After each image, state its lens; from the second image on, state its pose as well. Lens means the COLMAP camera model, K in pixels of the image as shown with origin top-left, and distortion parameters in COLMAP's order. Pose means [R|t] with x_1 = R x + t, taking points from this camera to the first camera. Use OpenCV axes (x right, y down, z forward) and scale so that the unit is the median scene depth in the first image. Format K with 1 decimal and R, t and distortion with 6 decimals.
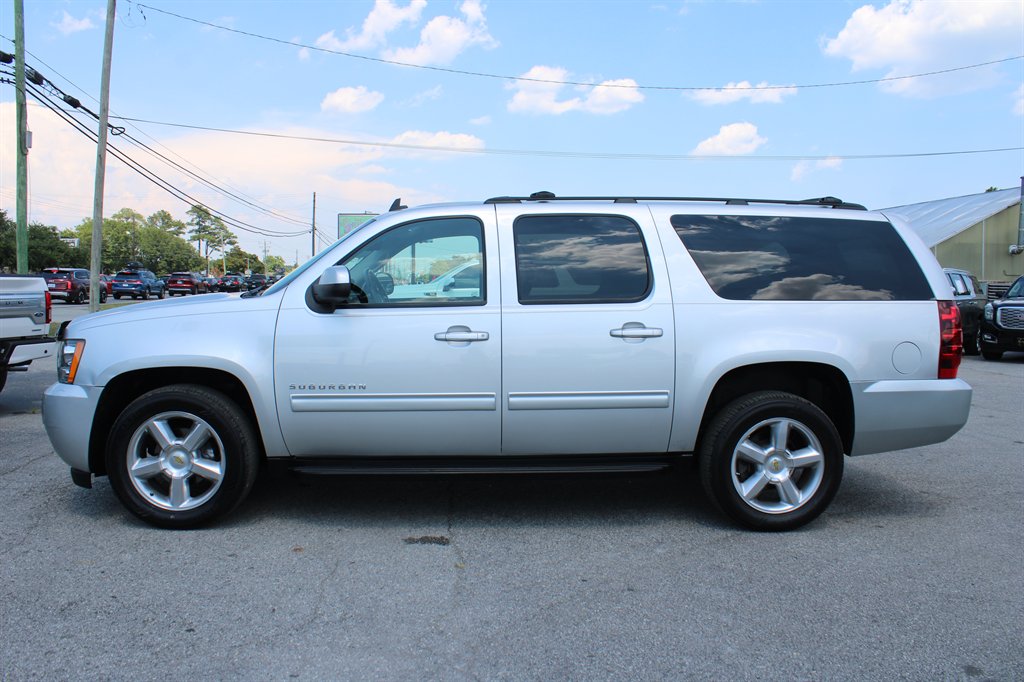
lens RADIAL K [[839.6, 0, 511.3], [0, 839.6, 341.3], [0, 0, 1]] dist [-0.146945, 0.114509]
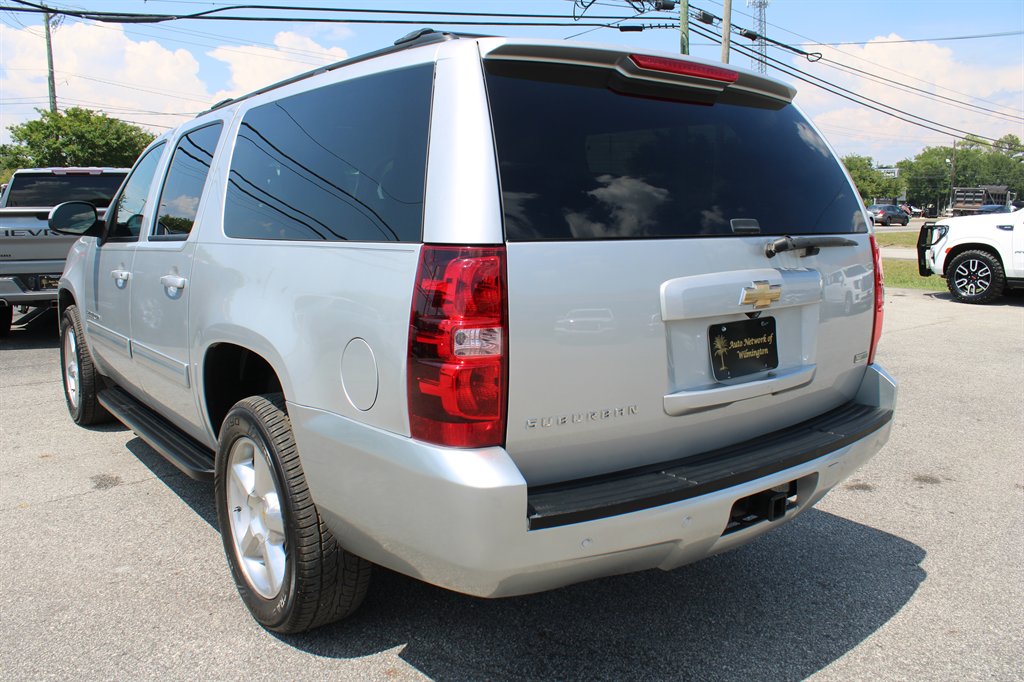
lens RADIAL K [[839.6, 0, 514.5], [0, 839.6, 339.4], [0, 0, 1]] dist [-0.146945, 0.114509]
pose [[0.560204, 0.116114, -0.820176, 0.159870], [-0.048091, 0.993016, 0.107736, -0.009534], [0.826957, -0.020911, 0.561876, 0.143987]]
